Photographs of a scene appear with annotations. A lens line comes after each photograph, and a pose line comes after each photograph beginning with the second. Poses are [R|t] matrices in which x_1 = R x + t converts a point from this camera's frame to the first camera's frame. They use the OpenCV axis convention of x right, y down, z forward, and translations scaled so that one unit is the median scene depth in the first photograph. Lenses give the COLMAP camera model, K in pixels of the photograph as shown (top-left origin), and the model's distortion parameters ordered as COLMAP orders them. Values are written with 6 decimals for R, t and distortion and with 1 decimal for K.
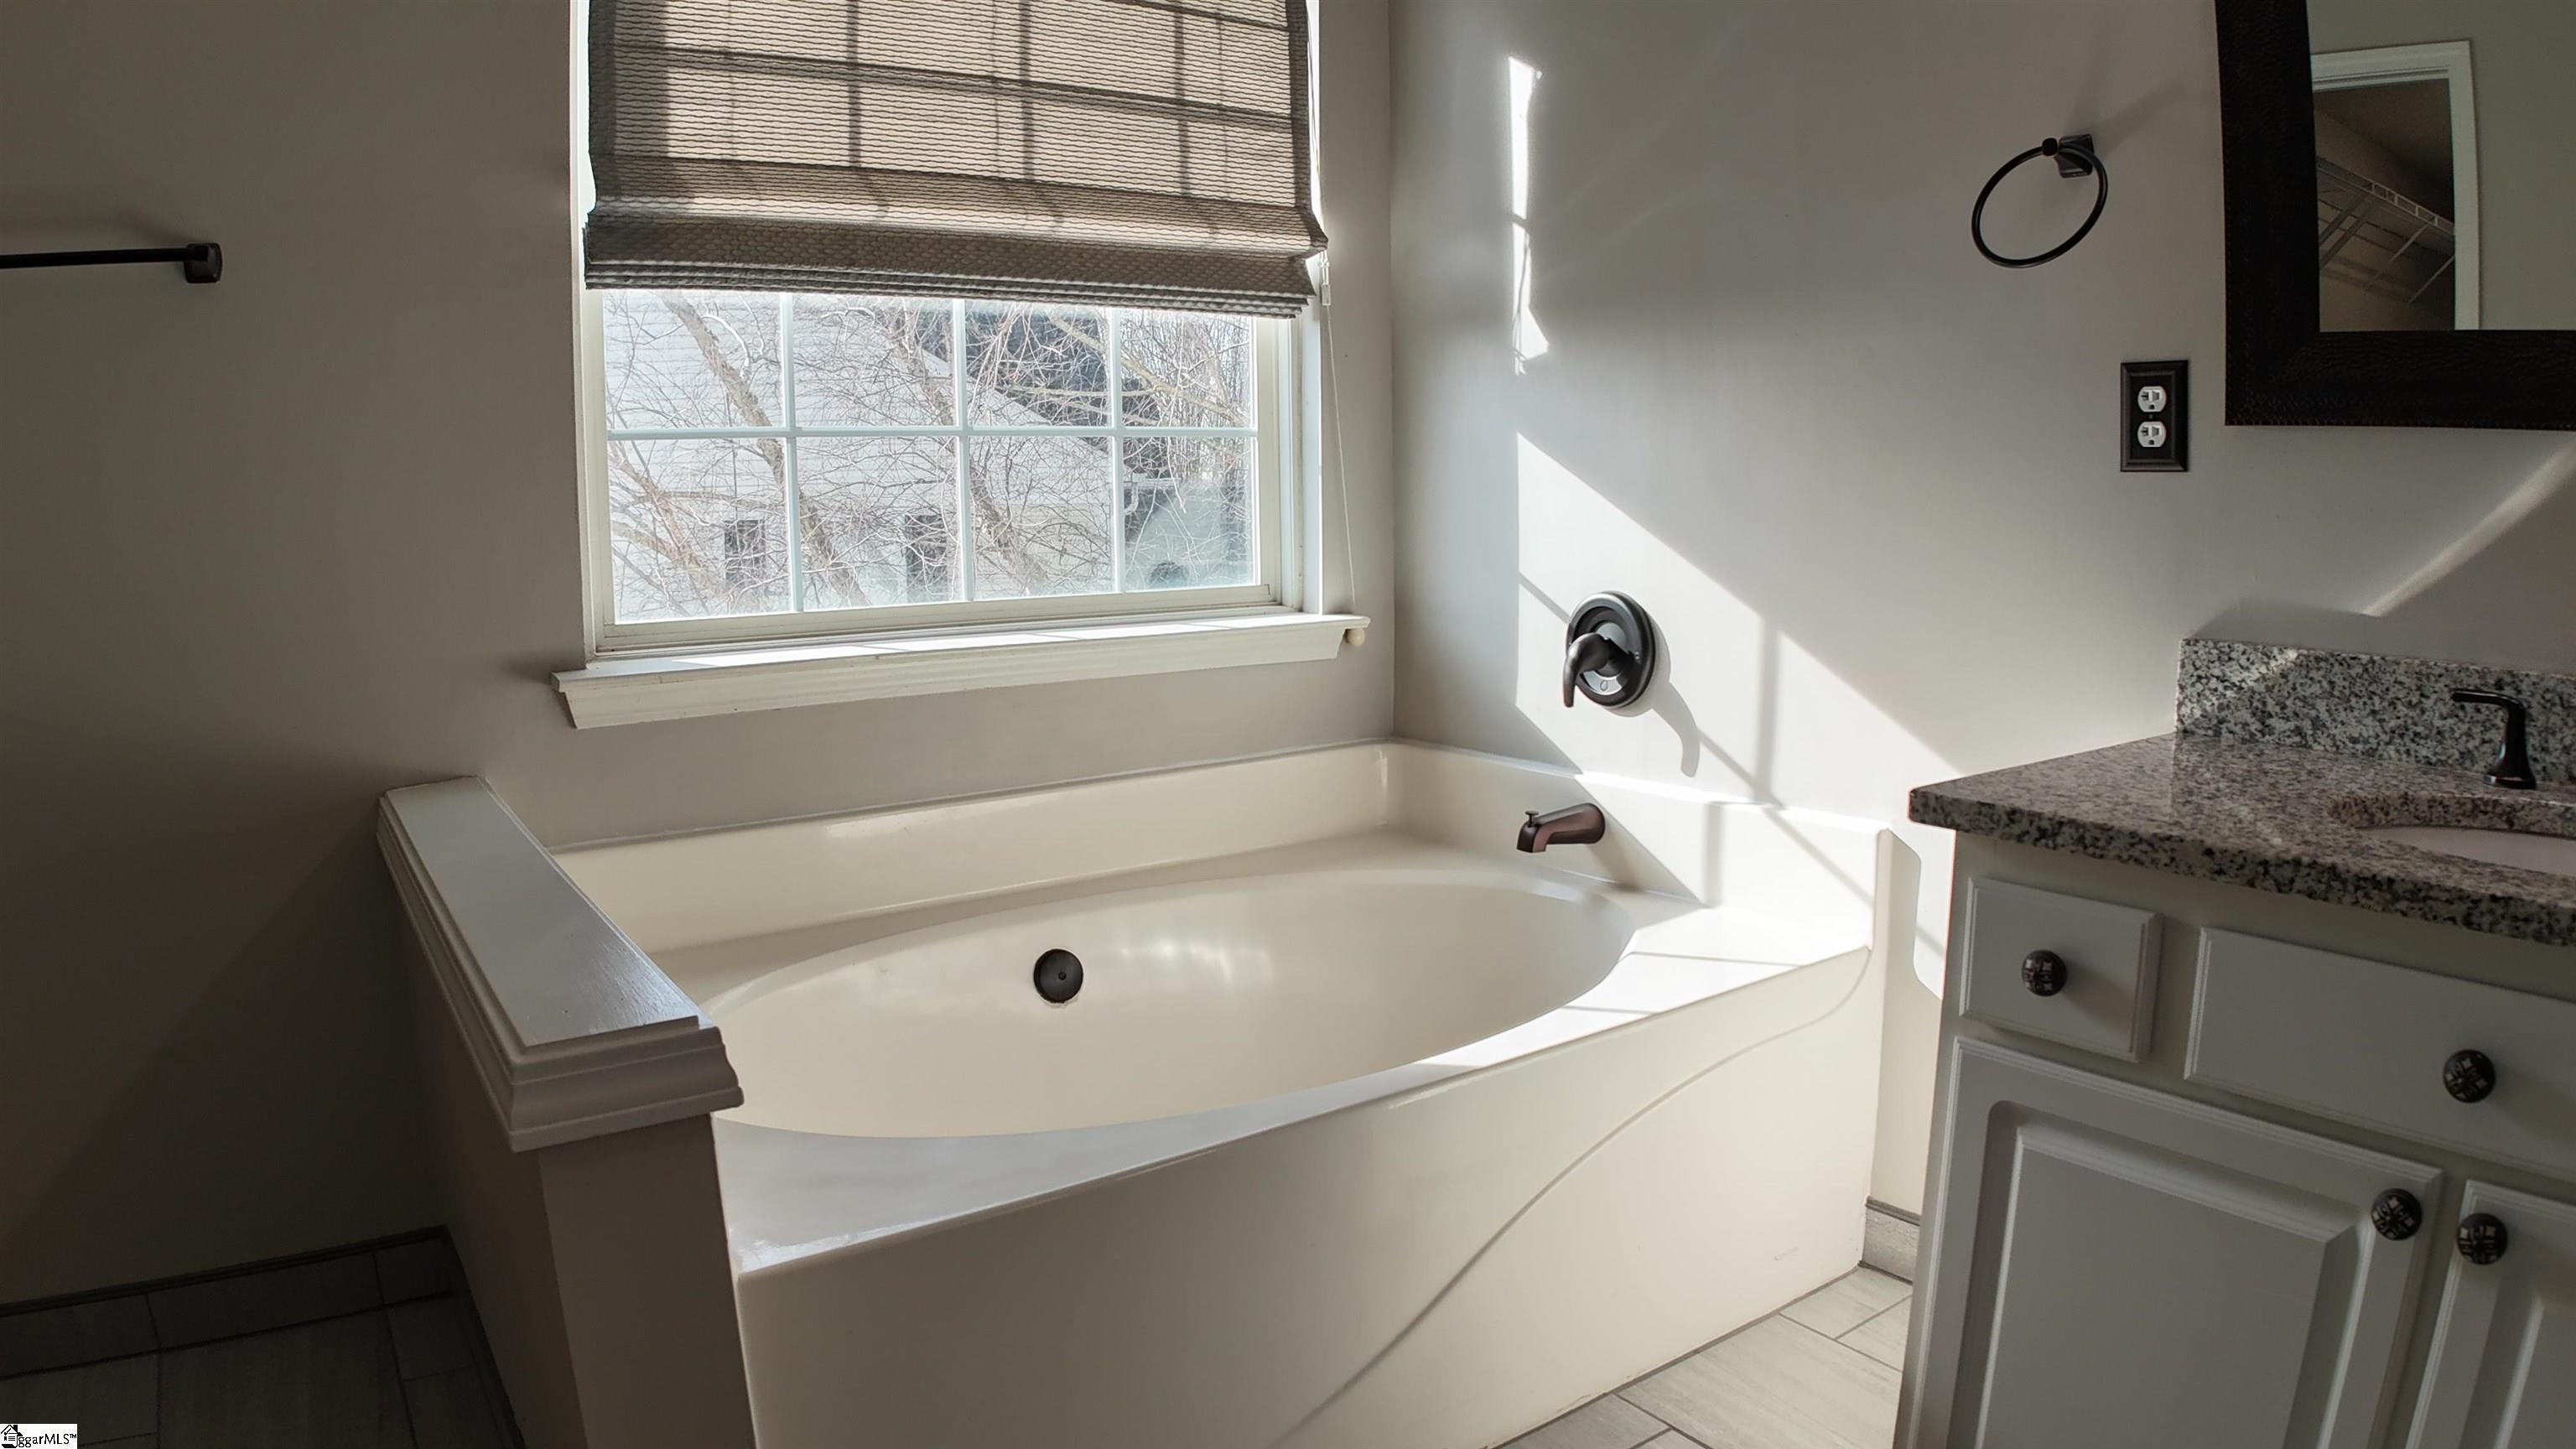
lens RADIAL K [[1579.6, 0, 1288.0], [0, 1579.6, 724.5], [0, 0, 1]] dist [-0.188680, 0.026149]
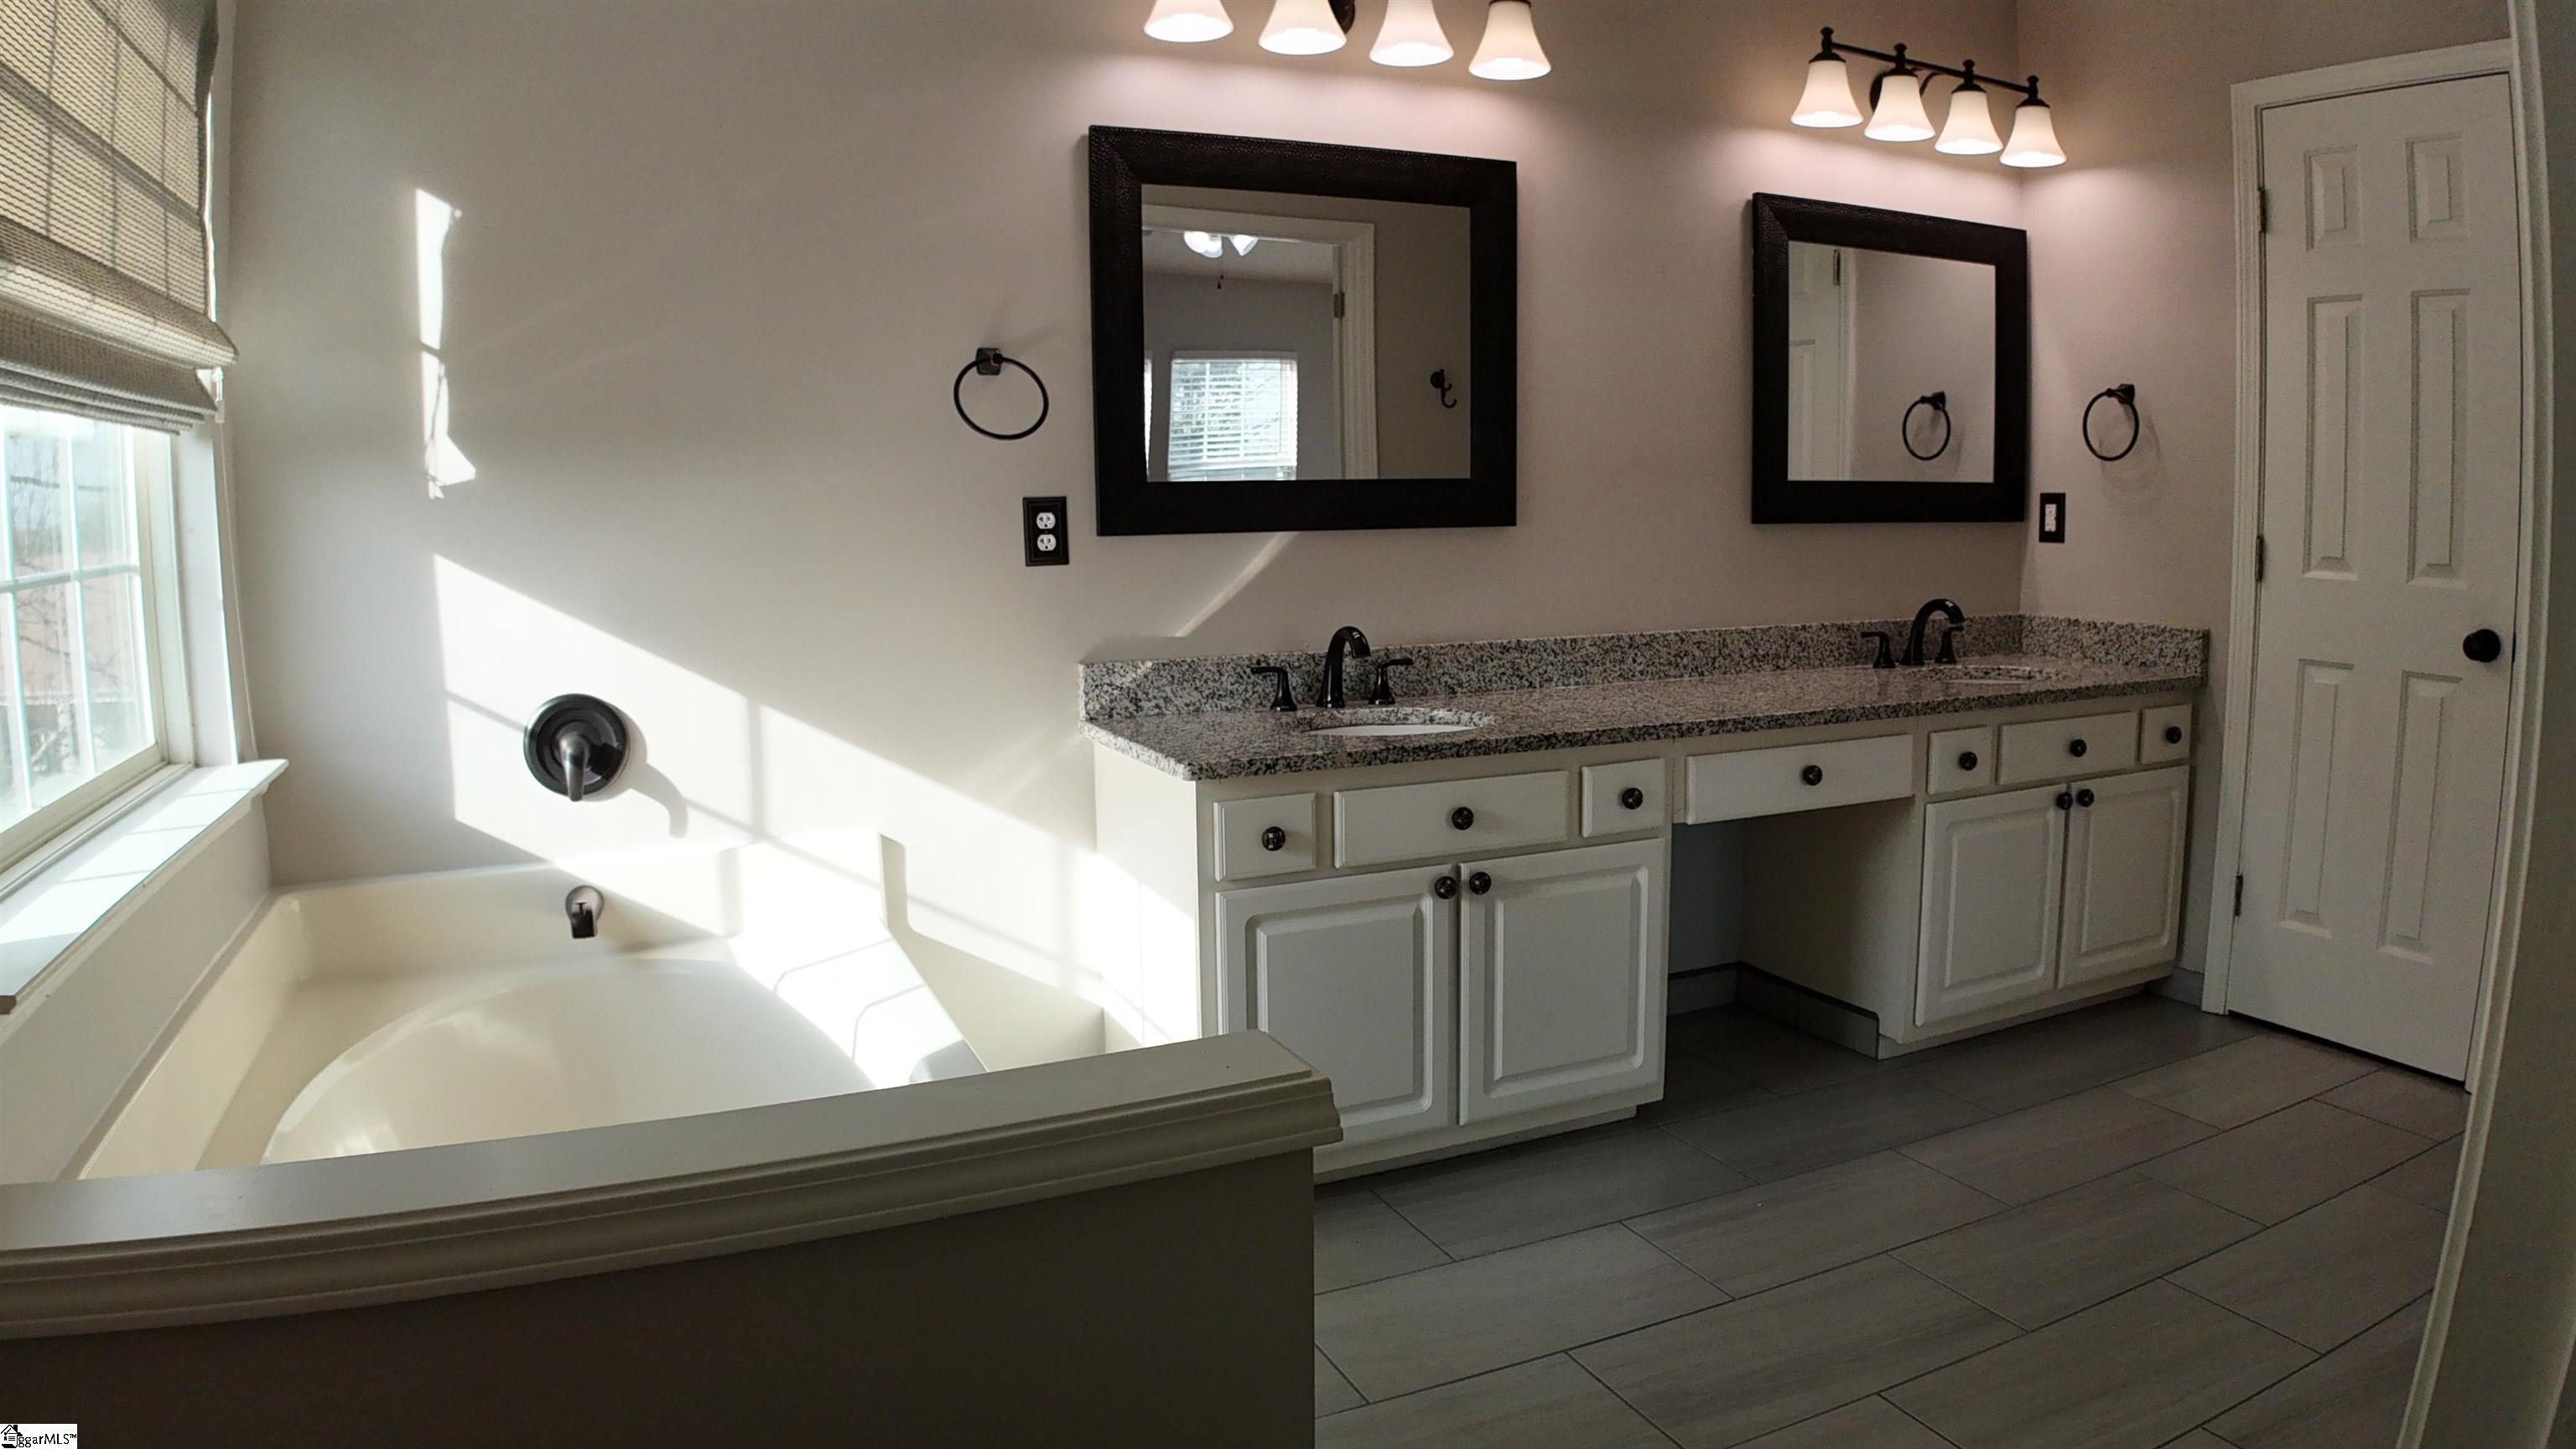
lens RADIAL K [[1579.6, 0, 1288.0], [0, 1579.6, 724.5], [0, 0, 1]] dist [-0.188680, 0.026149]
pose [[0.199689, -0.132537, 0.970854, -1.112542], [0.156124, 0.982456, 0.102009, -0.140616], [-0.967342, 0.131203, 0.216878, 0.410031]]
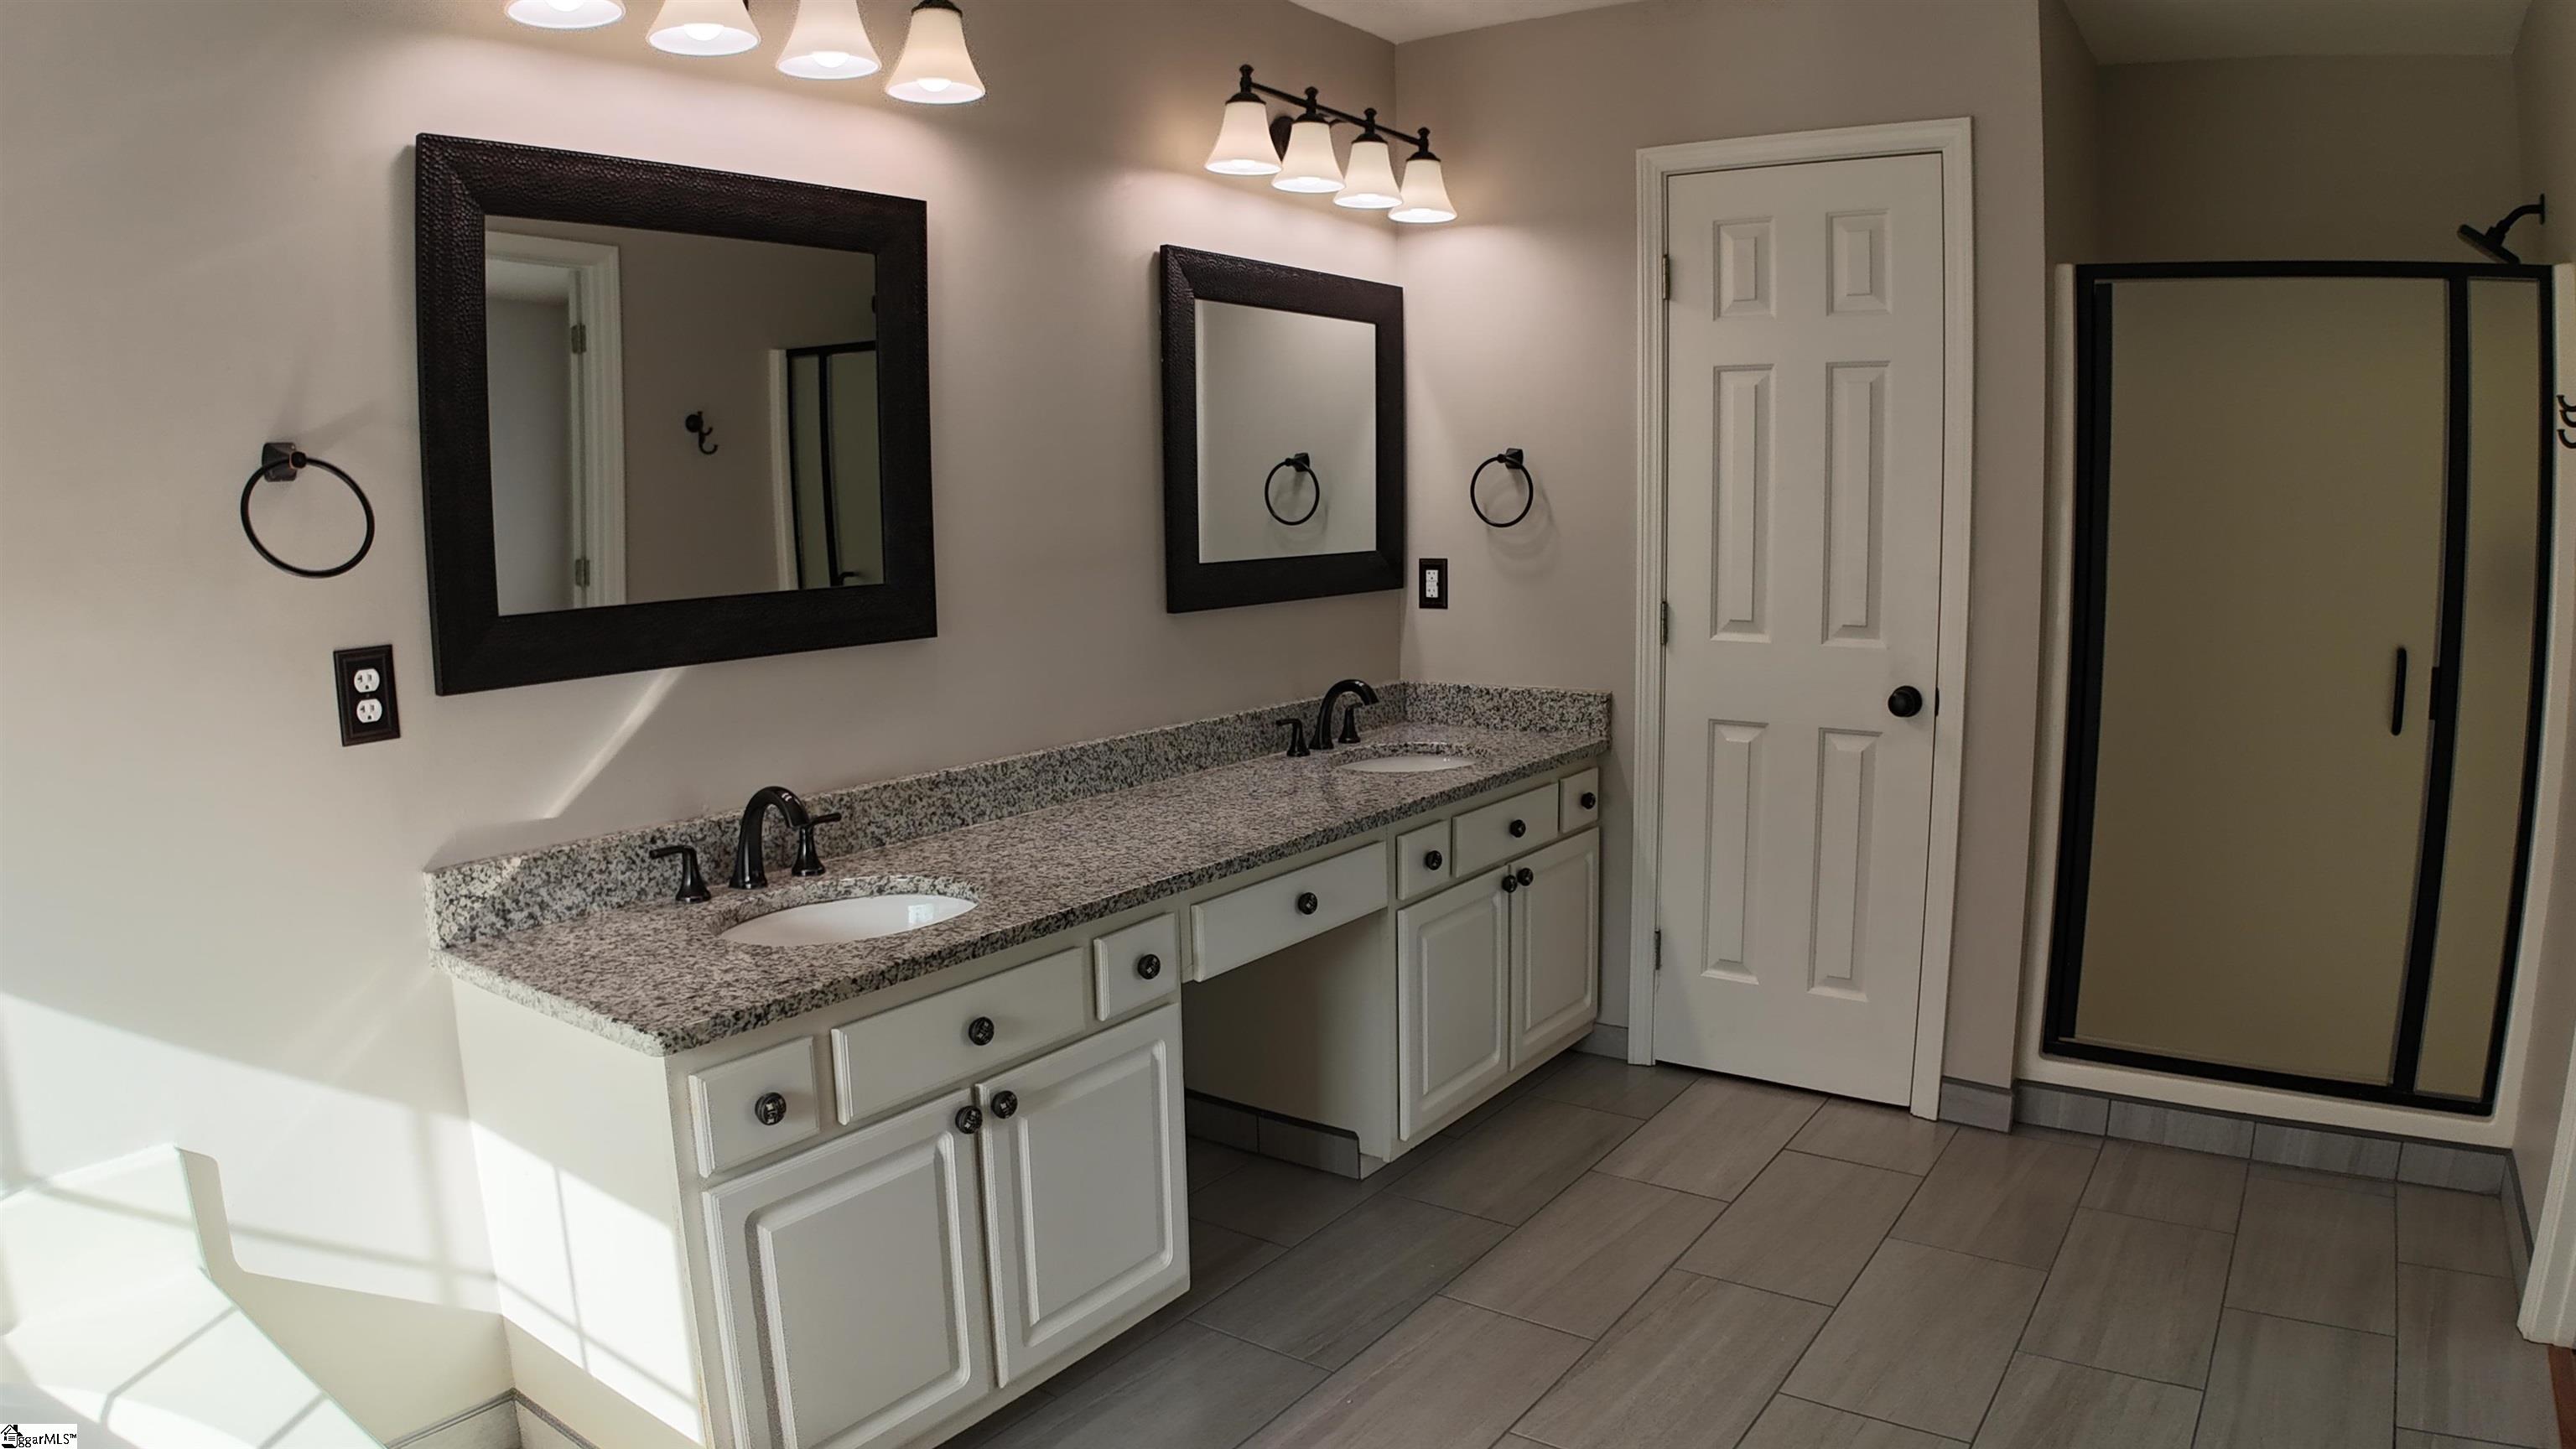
lens RADIAL K [[1566.8, 0, 1262.4], [0, 1566.8, 710.7], [0, 0, 1]] dist [-0.099136, -0.126502]
pose [[-0.313610, -0.114624, 0.942608, -0.768680], [0.158118, 0.972524, 0.170869, -0.298127], [-0.936295, 0.202629, -0.286869, 0.705258]]
